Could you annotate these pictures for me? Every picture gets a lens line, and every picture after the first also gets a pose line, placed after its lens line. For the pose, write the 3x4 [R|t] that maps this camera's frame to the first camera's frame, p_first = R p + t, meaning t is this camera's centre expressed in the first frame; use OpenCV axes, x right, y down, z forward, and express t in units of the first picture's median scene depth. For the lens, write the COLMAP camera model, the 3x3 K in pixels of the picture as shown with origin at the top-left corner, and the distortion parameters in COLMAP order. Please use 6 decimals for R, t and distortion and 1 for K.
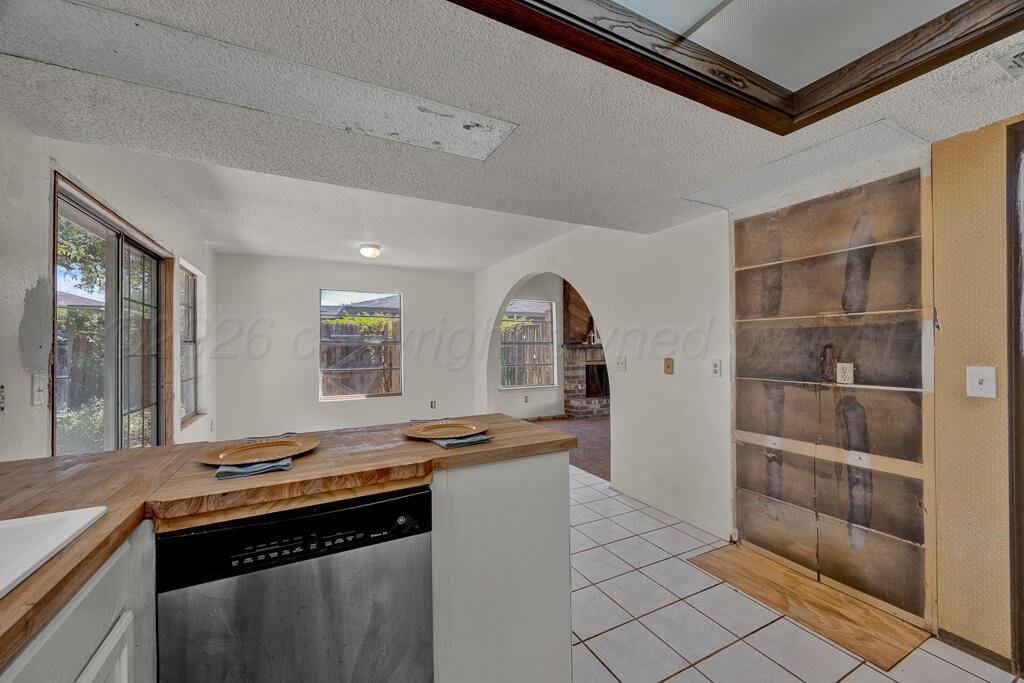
lens RADIAL K [[404.0, 0, 512.3], [0, 404.0, 337.1], [0, 0, 1]] dist [0.001612, 0.000315]
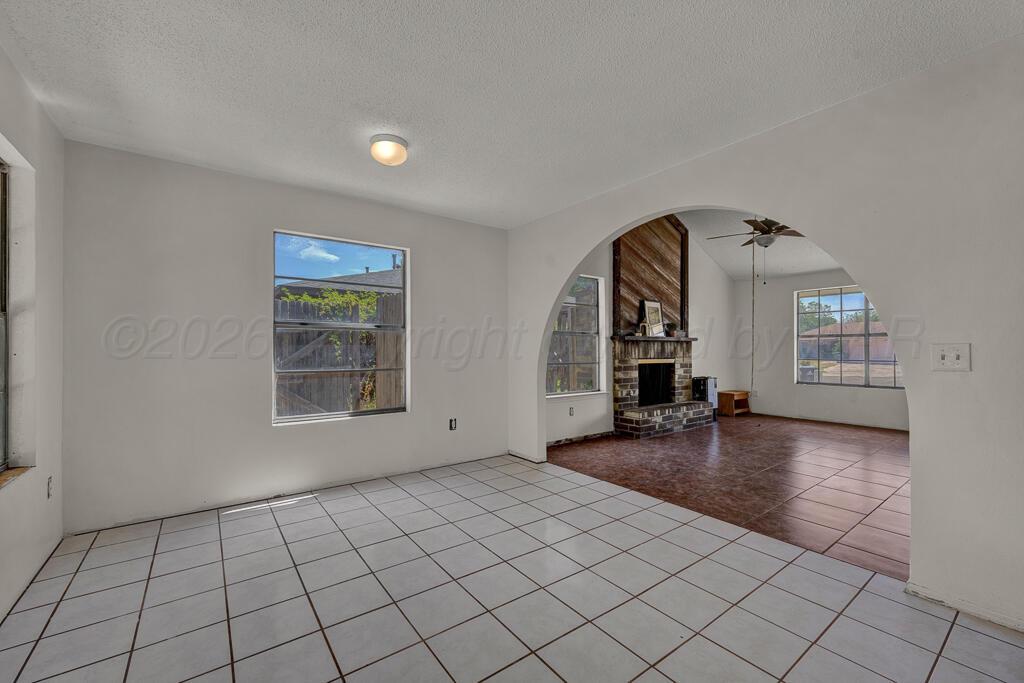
lens RADIAL K [[436.9, 0, 520.8], [0, 436.9, 348.8], [0, 0, 1]] dist [-0.003237, 0.000944]
pose [[0.989423, 0.002884, 0.145028, -0.156337], [-0.007871, 0.999397, 0.033825, 0.015769], [-0.144843, -0.034608, 0.988849, 0.235480]]
